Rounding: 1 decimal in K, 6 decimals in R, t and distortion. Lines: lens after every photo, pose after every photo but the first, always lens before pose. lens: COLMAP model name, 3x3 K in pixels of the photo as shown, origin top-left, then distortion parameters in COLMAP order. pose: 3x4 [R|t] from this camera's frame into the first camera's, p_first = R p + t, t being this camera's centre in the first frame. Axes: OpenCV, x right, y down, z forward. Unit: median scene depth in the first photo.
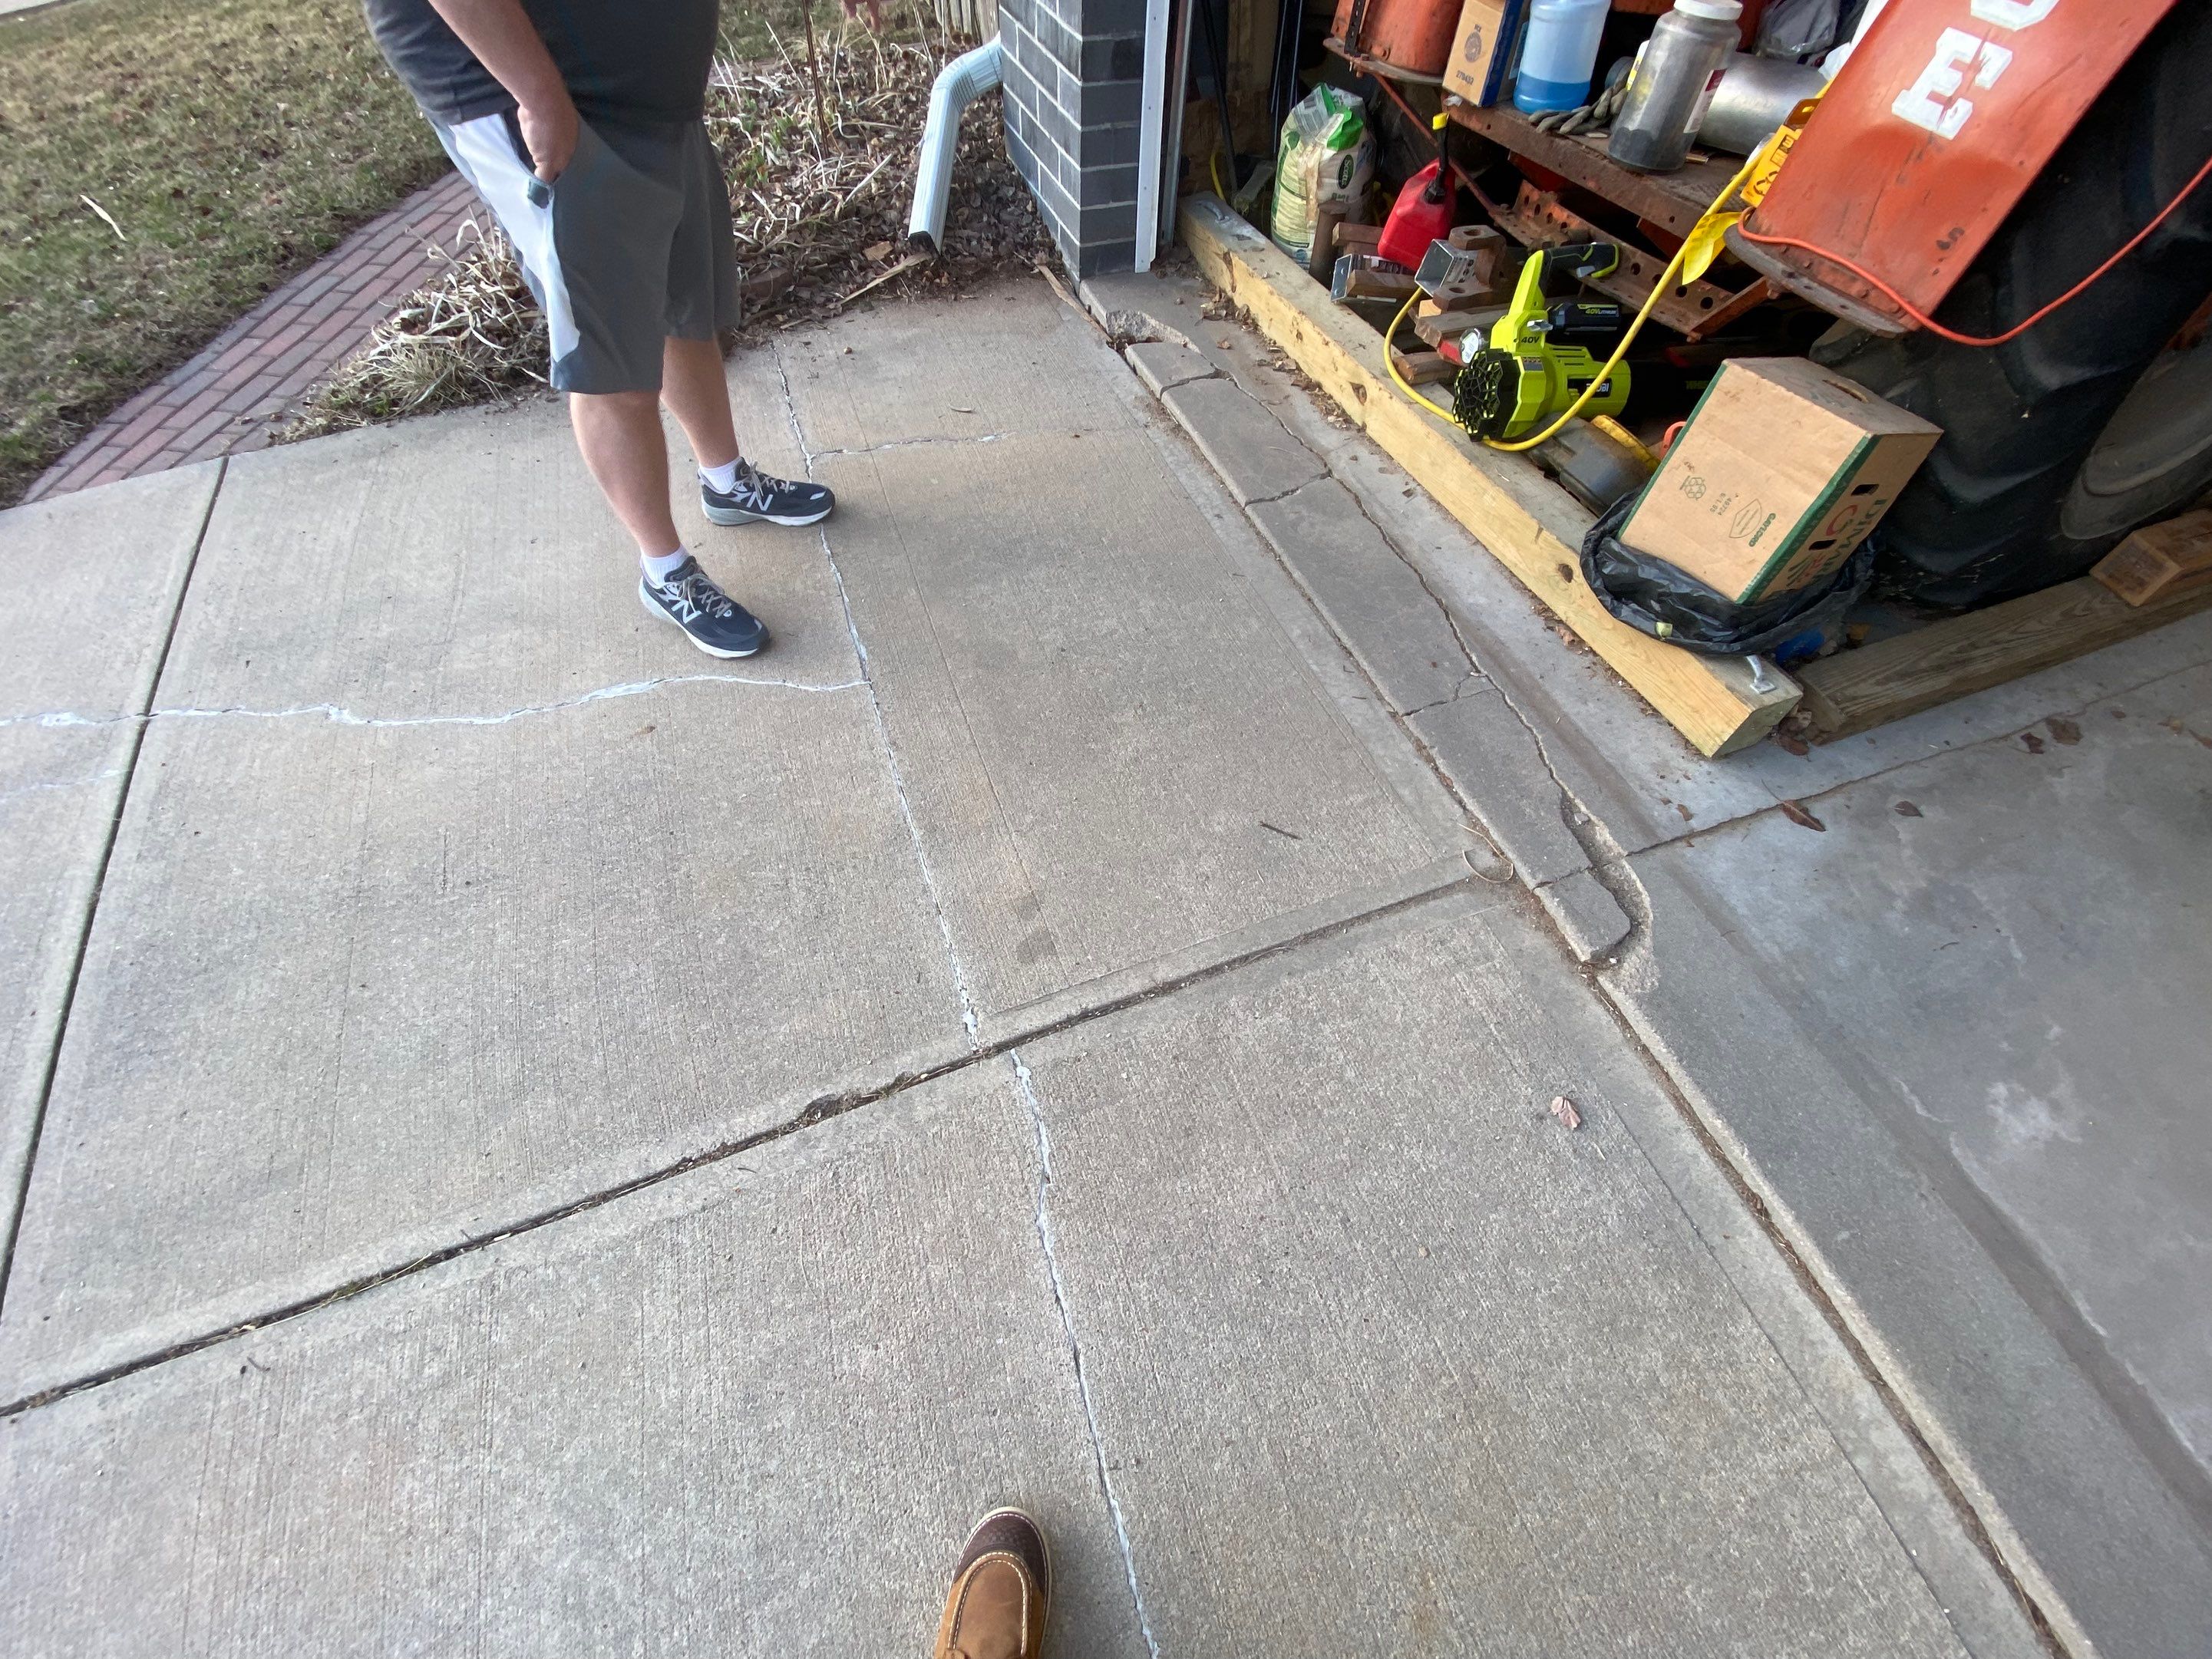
lens RADIAL K [[901.0, 0, 1104.2], [0, 901.0, 824.1], [0, 0, 1]] dist [0.015133, -0.017923]
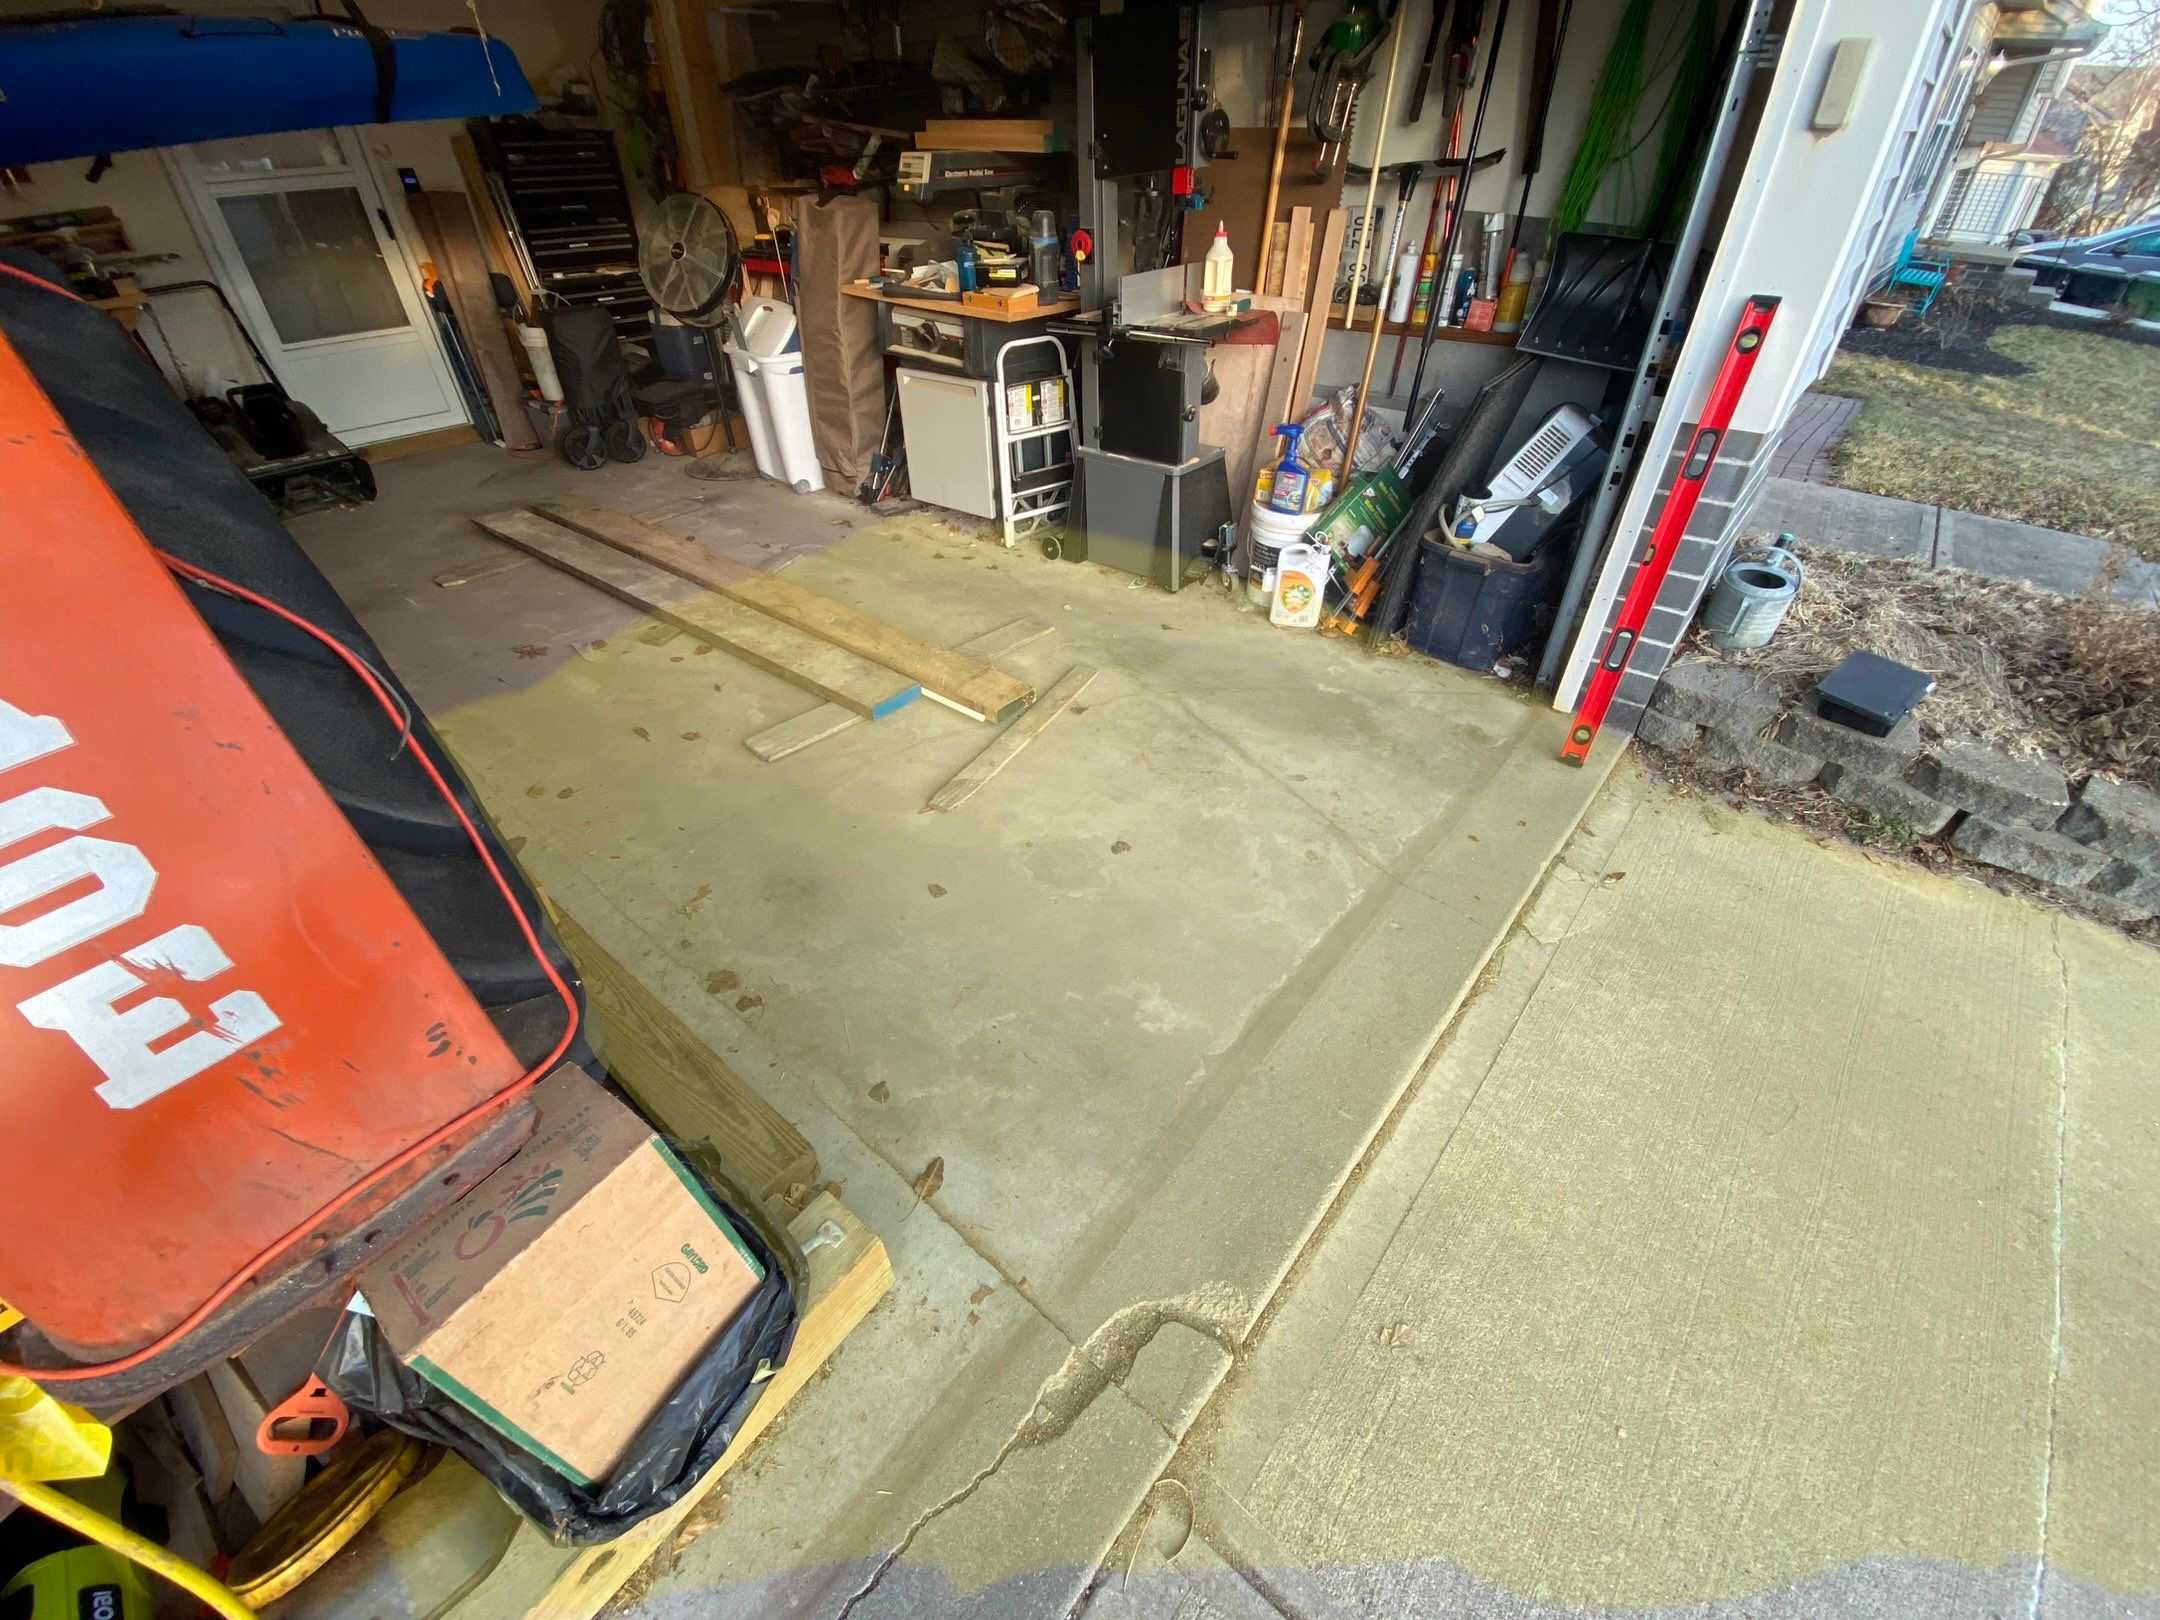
lens RADIAL K [[868.3, 0, 1069.1], [0, 868.3, 808.5], [0, 0, 1]] dist [0.024403, -0.024315]
pose [[-0.489474, -0.549713, 0.676928, 0.295783], [0.713193, 0.194317, 0.673495, -0.616362], [-0.501767, 0.812439, 0.296938, 0.339066]]
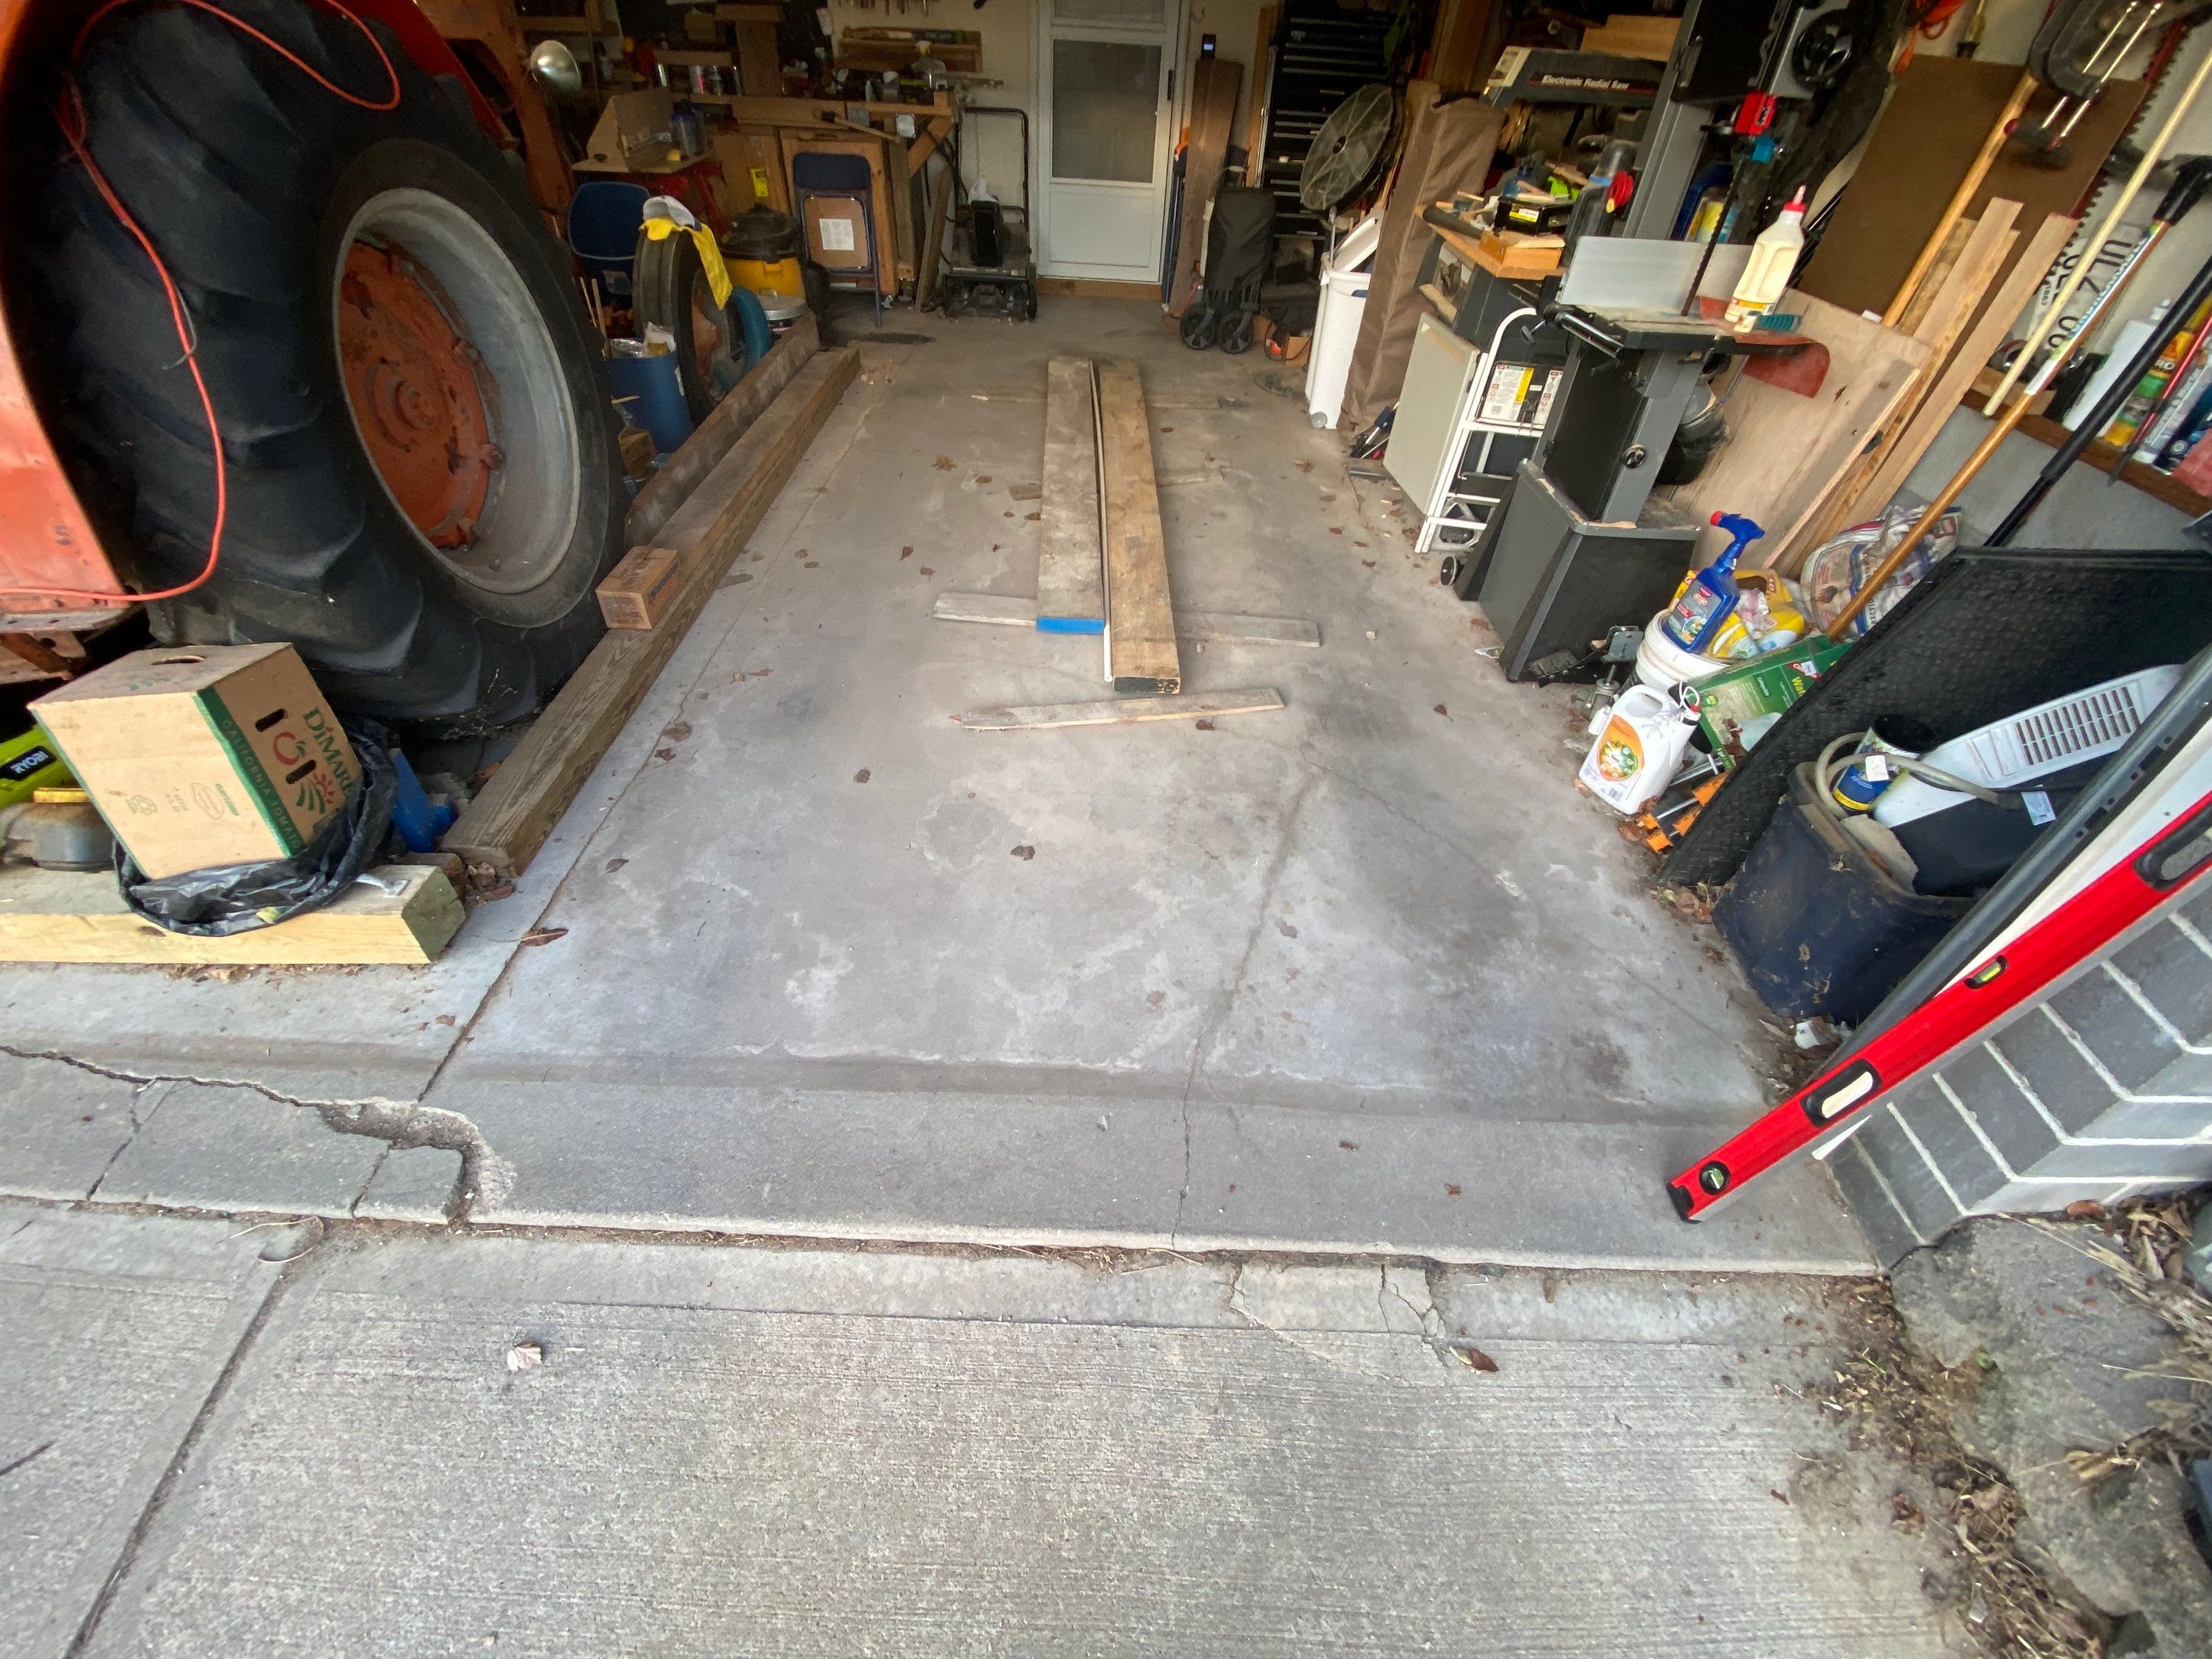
lens RADIAL K [[901.0, 0, 1104.2], [0, 901.0, 824.1], [0, 0, 1]] dist [0.015133, -0.017923]
pose [[0.358193, -0.628090, 0.690797, 0.359185], [0.742688, 0.640051, 0.196851, 0.192113], [-0.565785, 0.442536, 0.695736, -0.185577]]
